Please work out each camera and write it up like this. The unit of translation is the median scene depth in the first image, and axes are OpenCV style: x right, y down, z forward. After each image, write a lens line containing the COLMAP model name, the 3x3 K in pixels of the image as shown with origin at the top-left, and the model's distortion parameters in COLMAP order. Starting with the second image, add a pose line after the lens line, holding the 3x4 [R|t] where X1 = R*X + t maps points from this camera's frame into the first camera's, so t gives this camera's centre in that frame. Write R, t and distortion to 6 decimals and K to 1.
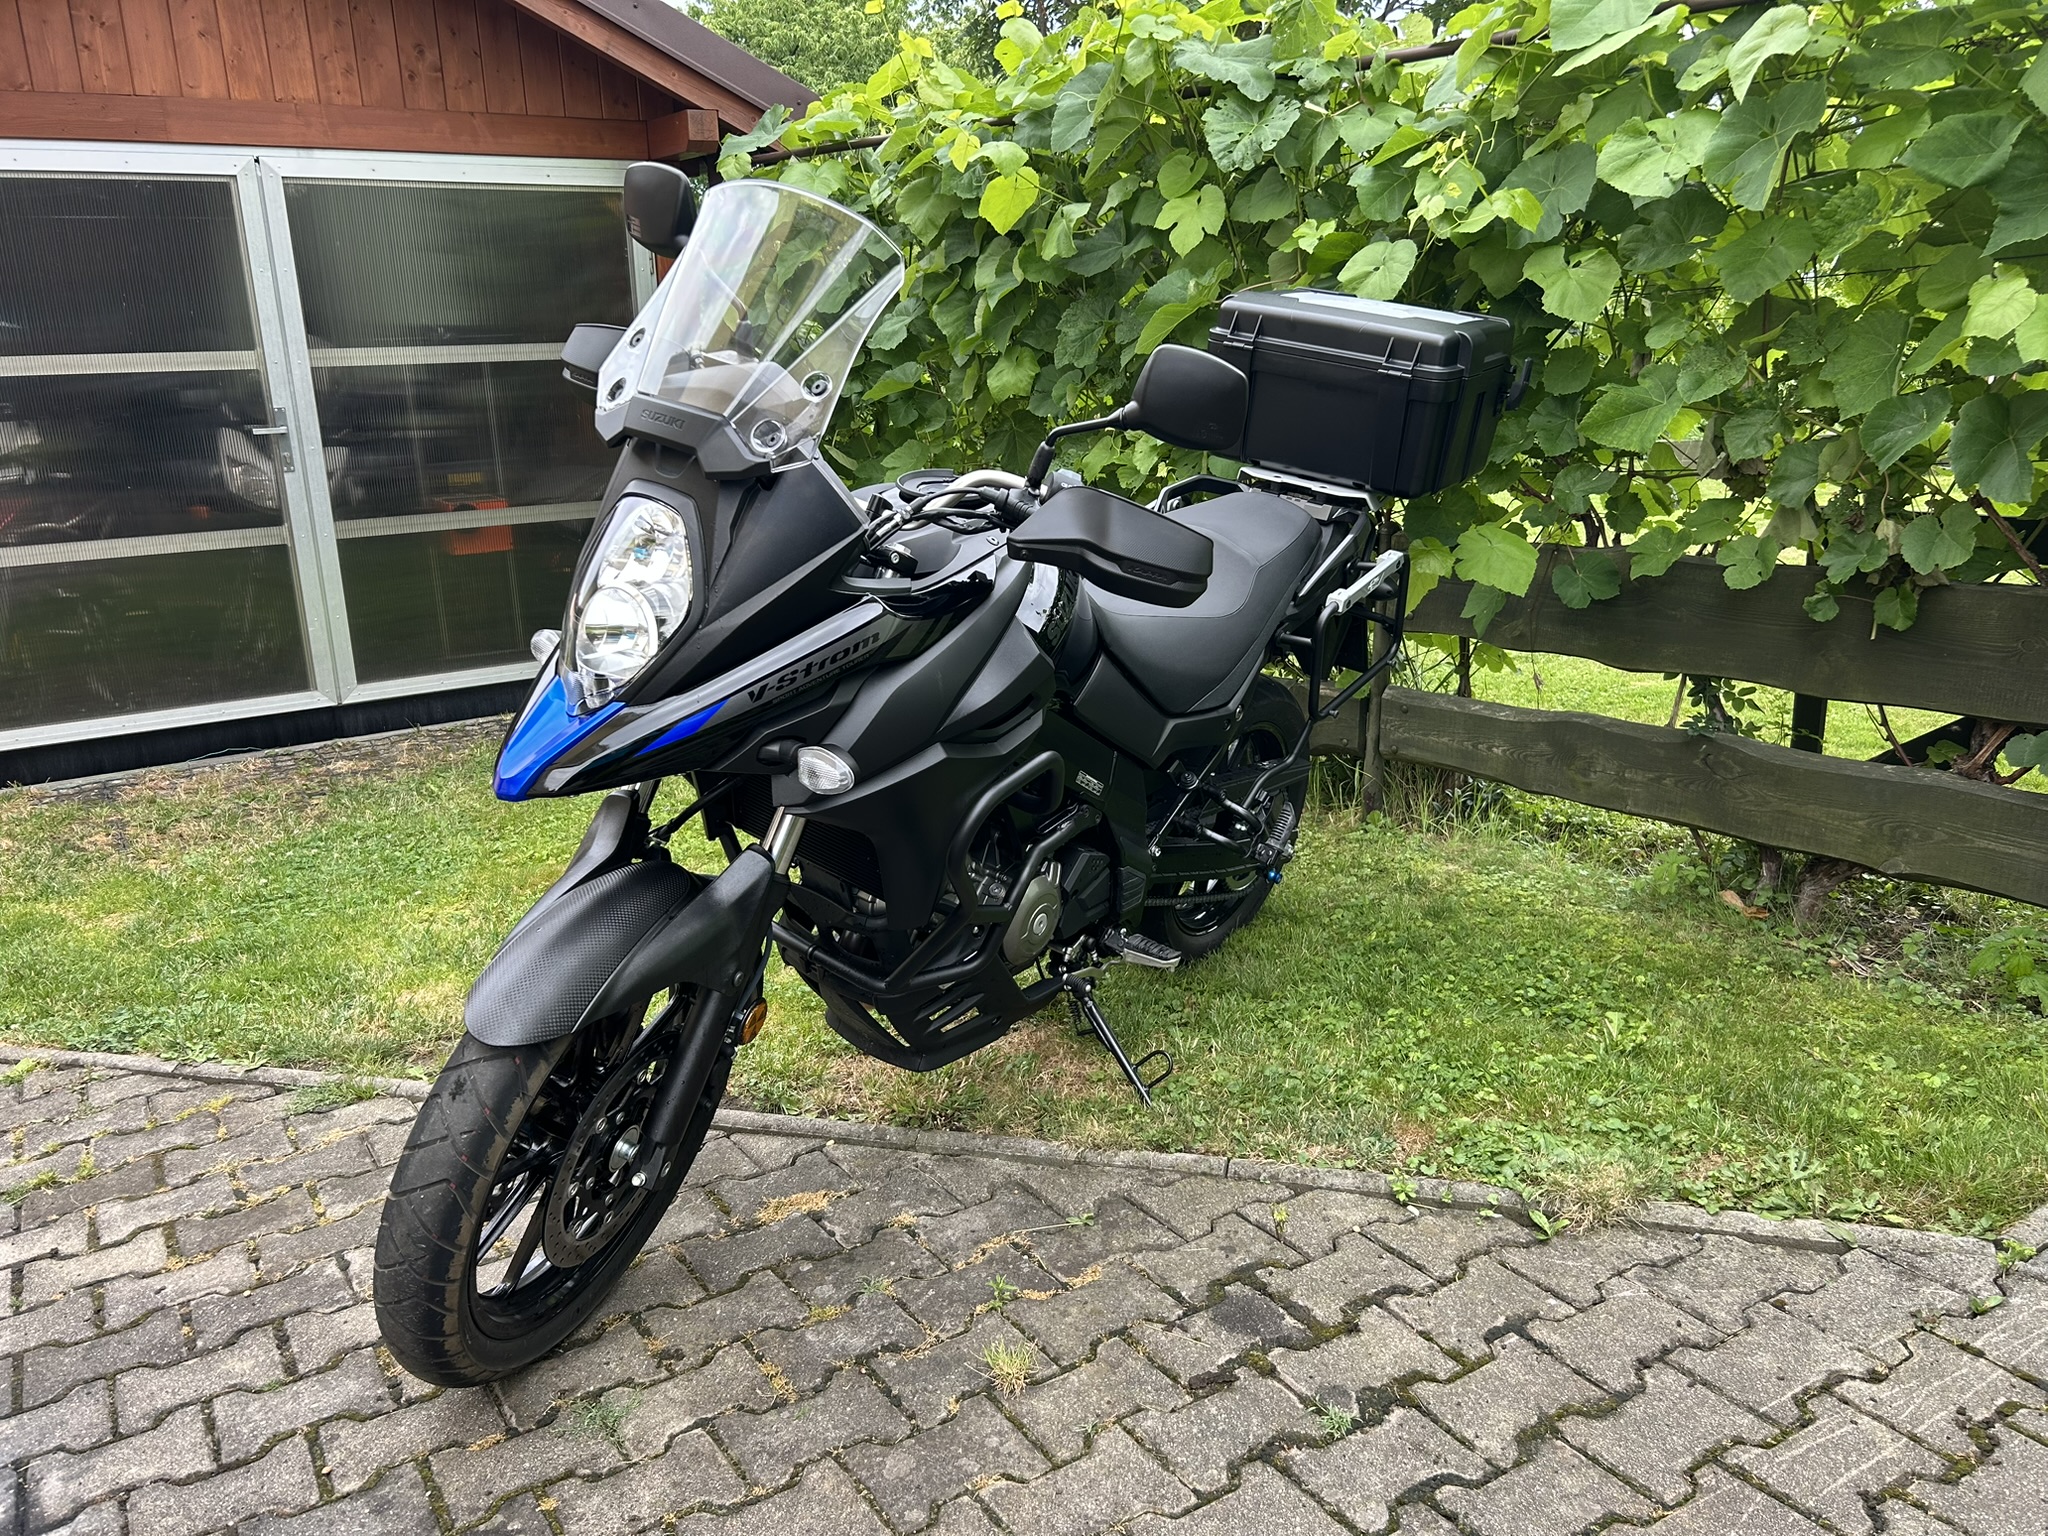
lens RADIAL K [[1546.5, 0, 1012.6], [0, 1546.5, 771.2], [0, 0, 1]] dist [0.035191, -0.039813]
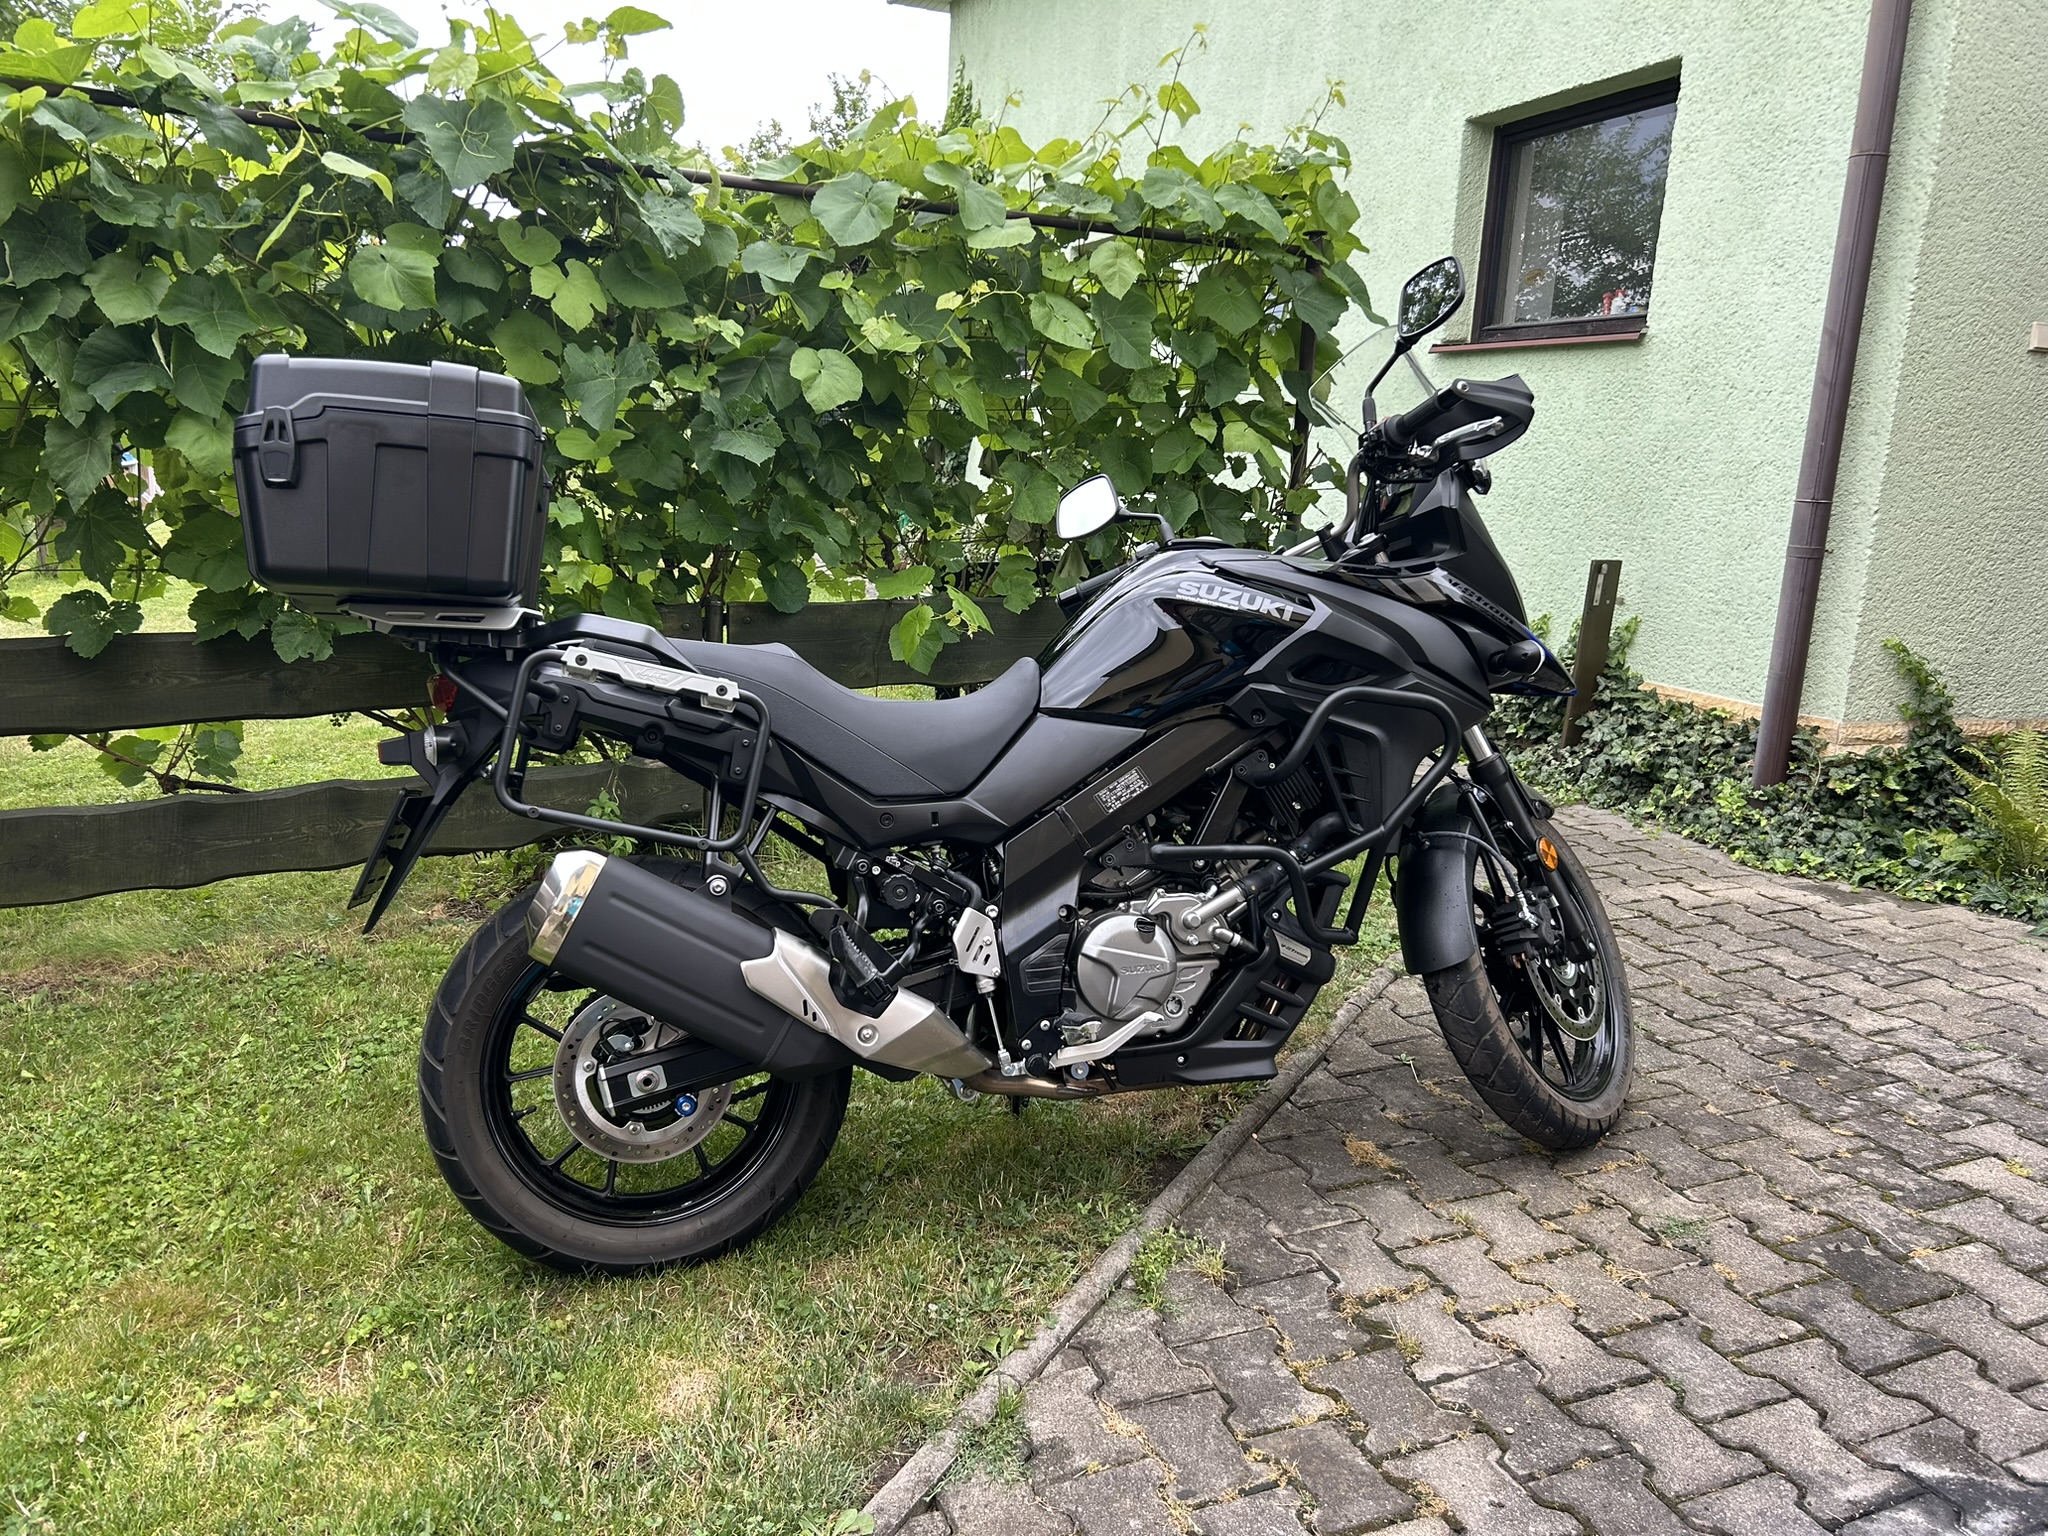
lens RADIAL K [[1556.0, 0, 1024.0], [0, 1556.0, 768.0], [0, 0, 1]] dist [0.052505, -0.056294]
pose [[0.196418, -0.163454, 0.966800, -1.009829], [0.228528, 0.966484, 0.116972, -0.155523], [-0.953517, 0.197966, 0.227189, 0.724210]]
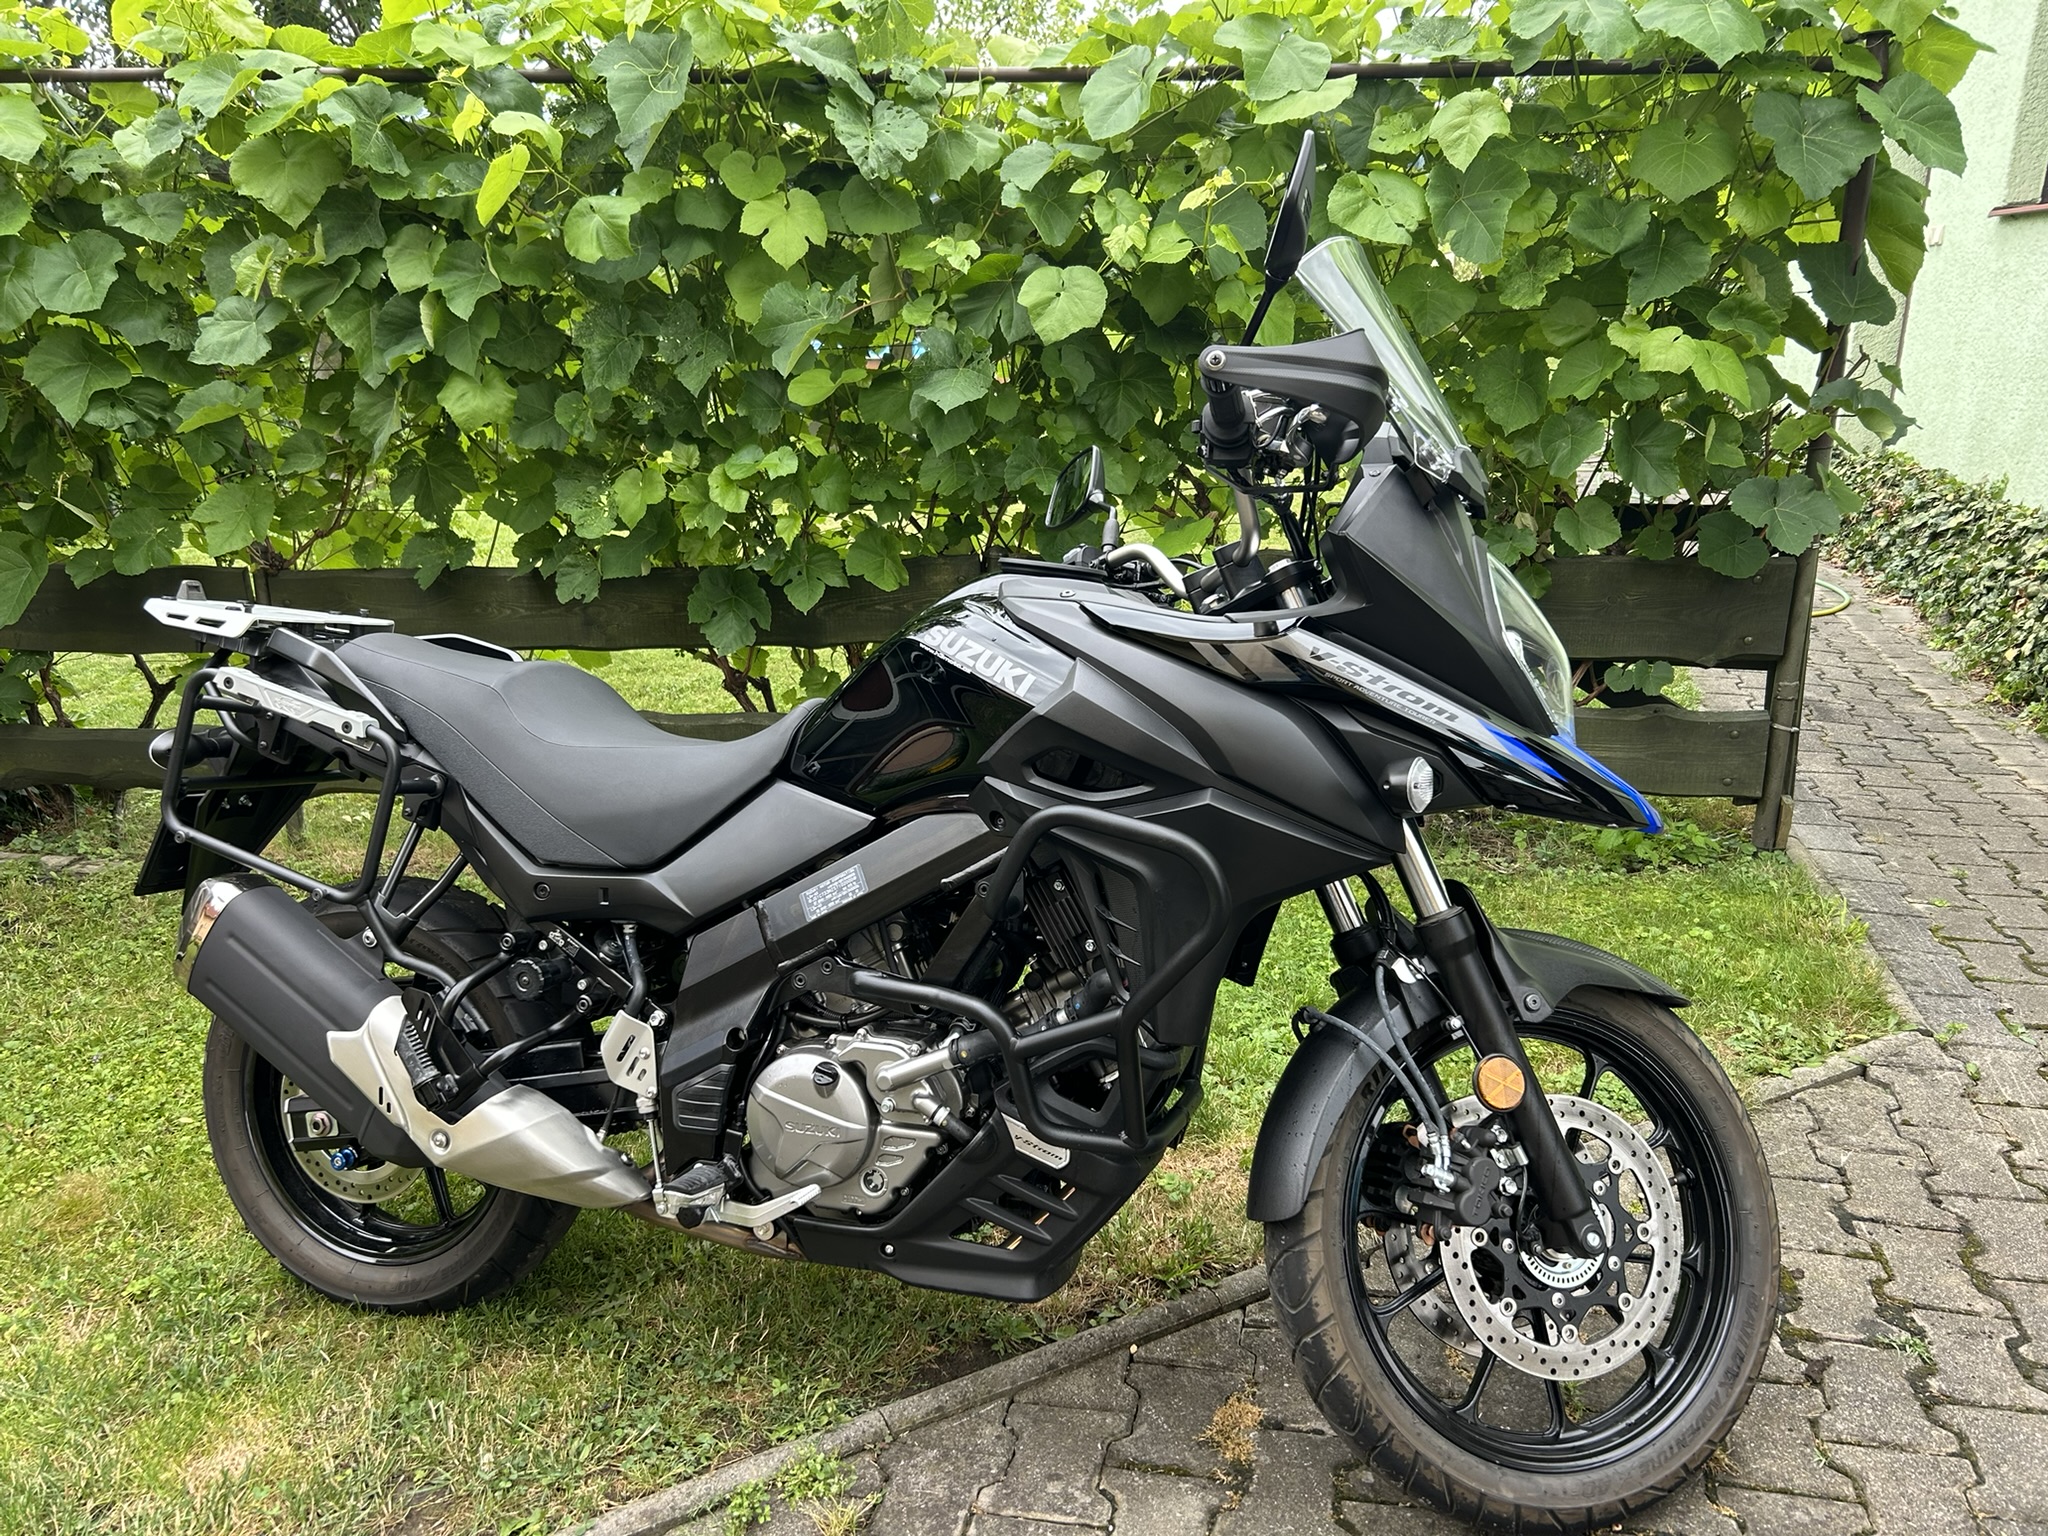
lens RADIAL K [[1546.5, 0, 1012.6], [0, 1546.5, 771.2], [0, 0, 1]] dist [0.035191, -0.039813]
pose [[0.710979, -0.185425, 0.678326, -0.572473], [0.179554, 0.980504, 0.079830, -0.121692], [-0.679904, 0.065039, 0.730412, 0.353033]]
